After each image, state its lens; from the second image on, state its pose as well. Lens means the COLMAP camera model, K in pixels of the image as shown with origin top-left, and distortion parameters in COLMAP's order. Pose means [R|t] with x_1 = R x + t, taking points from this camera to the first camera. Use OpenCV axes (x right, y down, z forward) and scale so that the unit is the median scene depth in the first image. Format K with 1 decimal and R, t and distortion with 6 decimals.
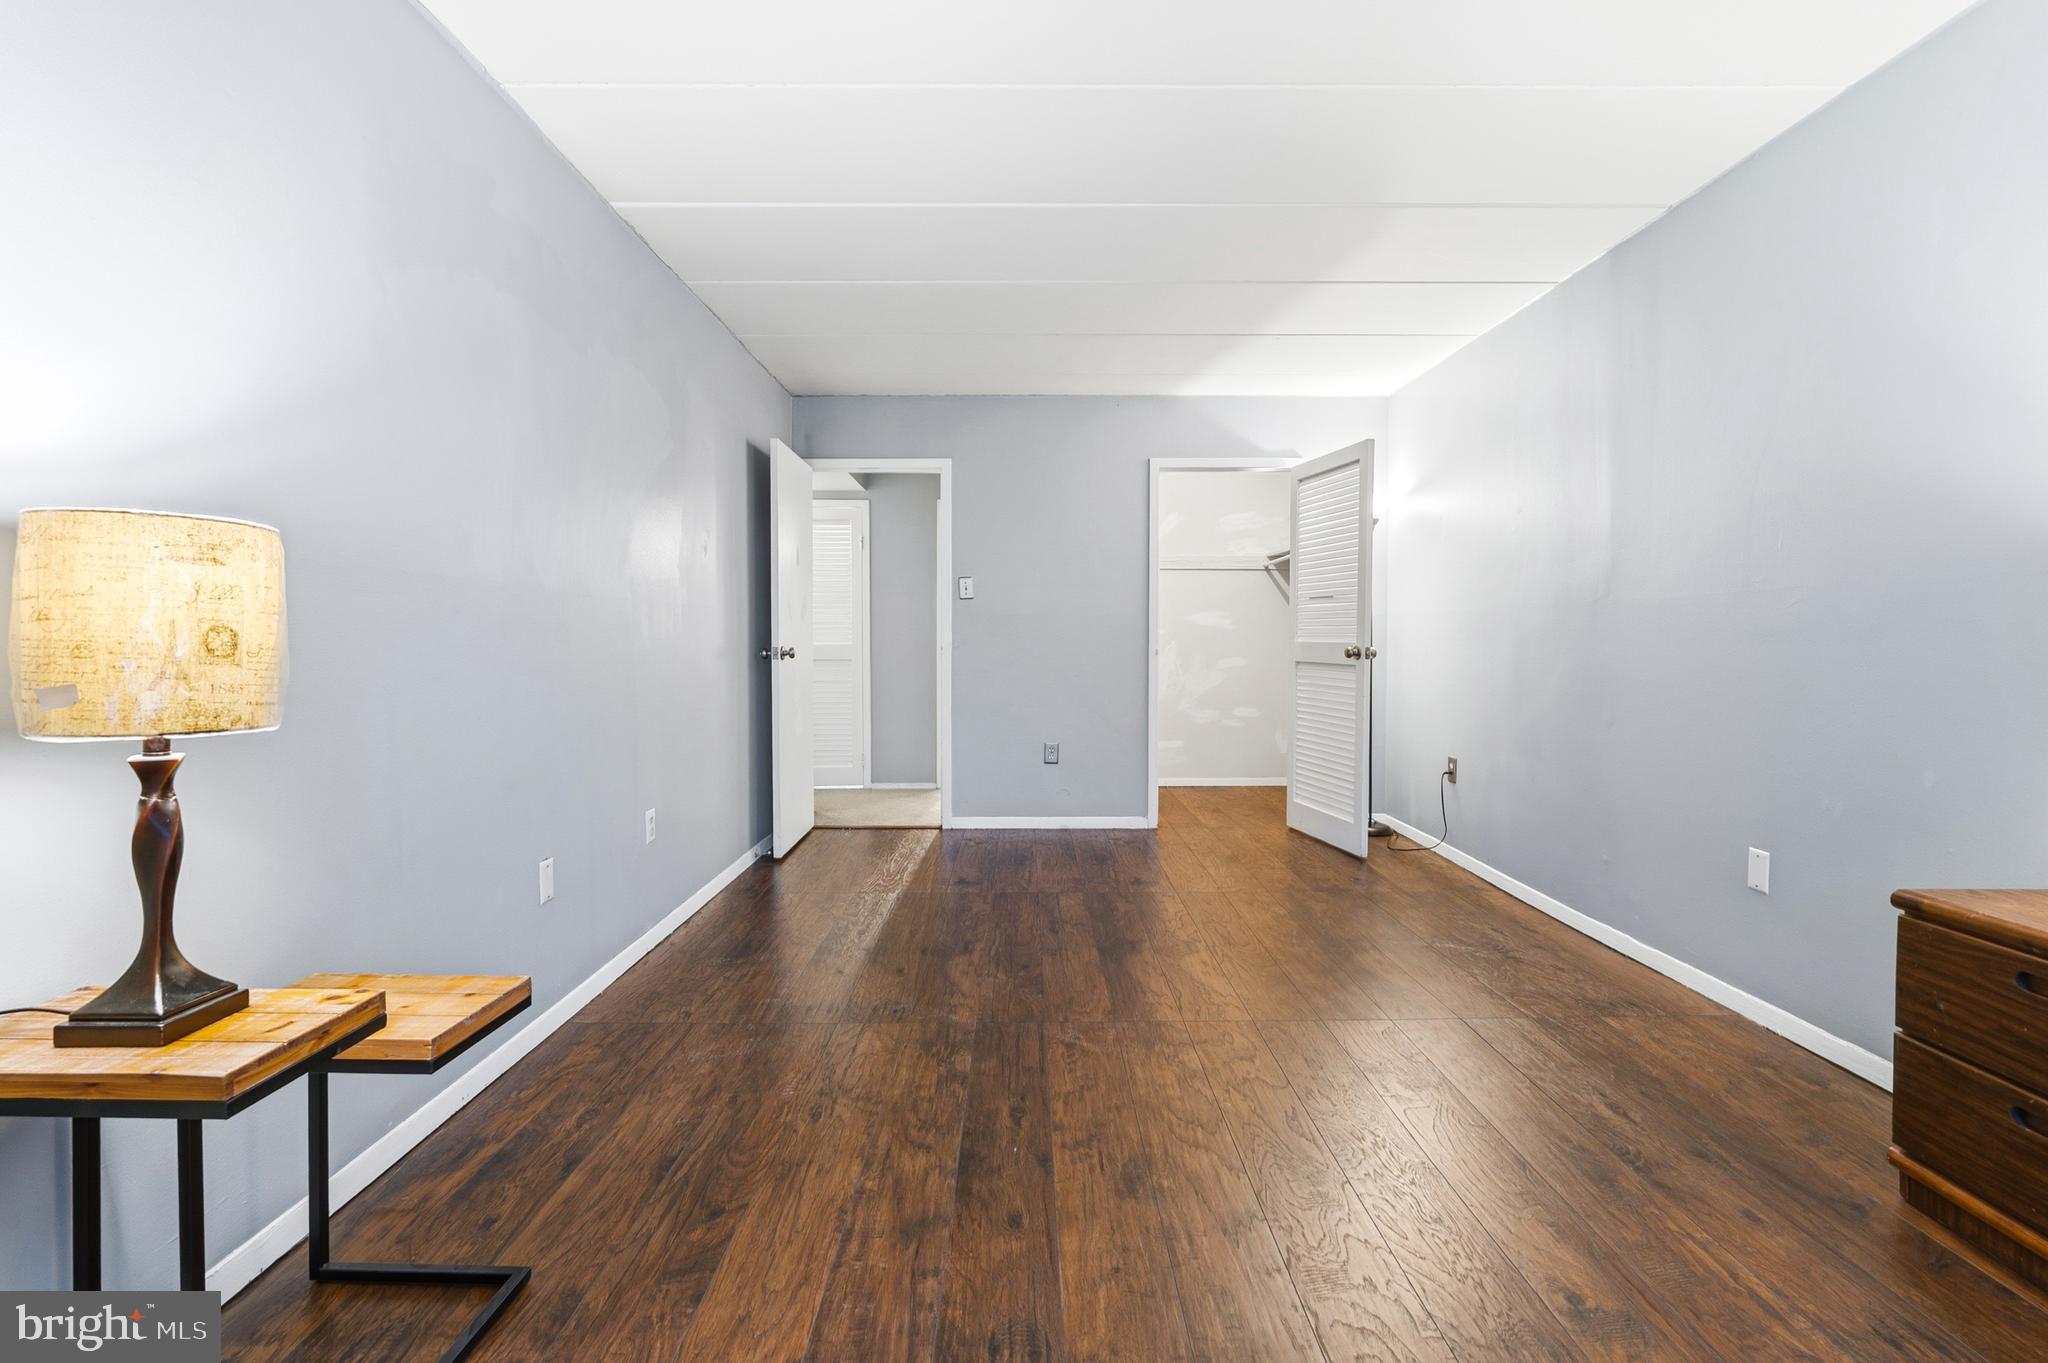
lens RADIAL K [[910.8, 0, 1026.1], [0, 910.8, 667.7], [0, 0, 1]] dist [-0.002865, -0.000260]
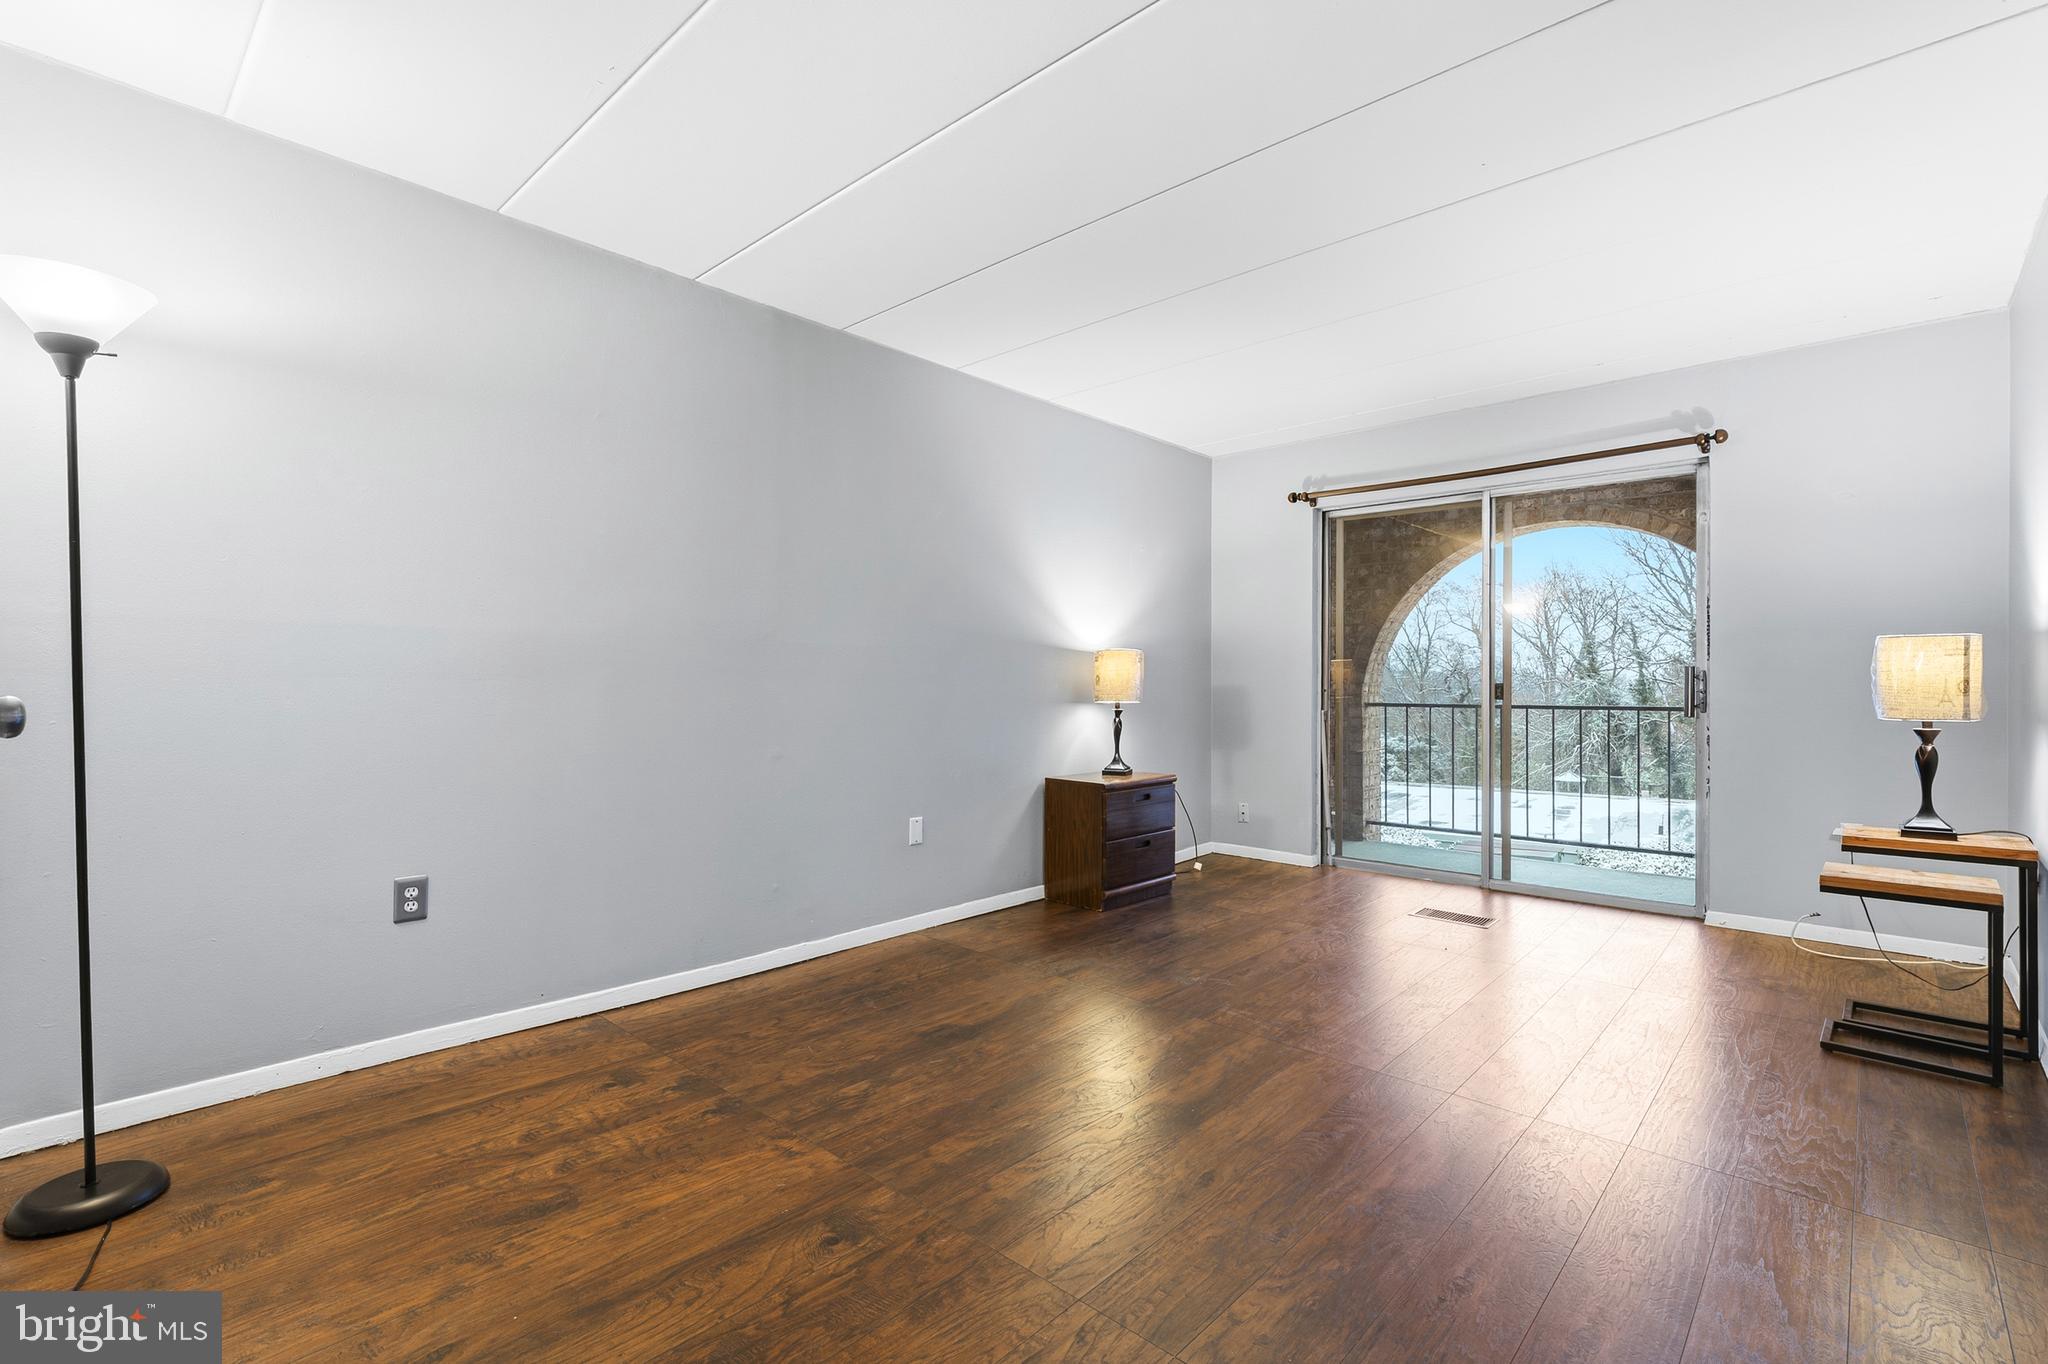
lens RADIAL K [[910.8, 0, 1028.4], [0, 910.8, 678.4], [0, 0, 1]] dist [-0.002865, -0.000260]
pose [[-0.732171, -0.000548, 0.681121, -0.447558], [0.016023, 0.999709, 0.018028, -0.068692], [-0.680933, 0.024113, -0.731949, 2.384916]]
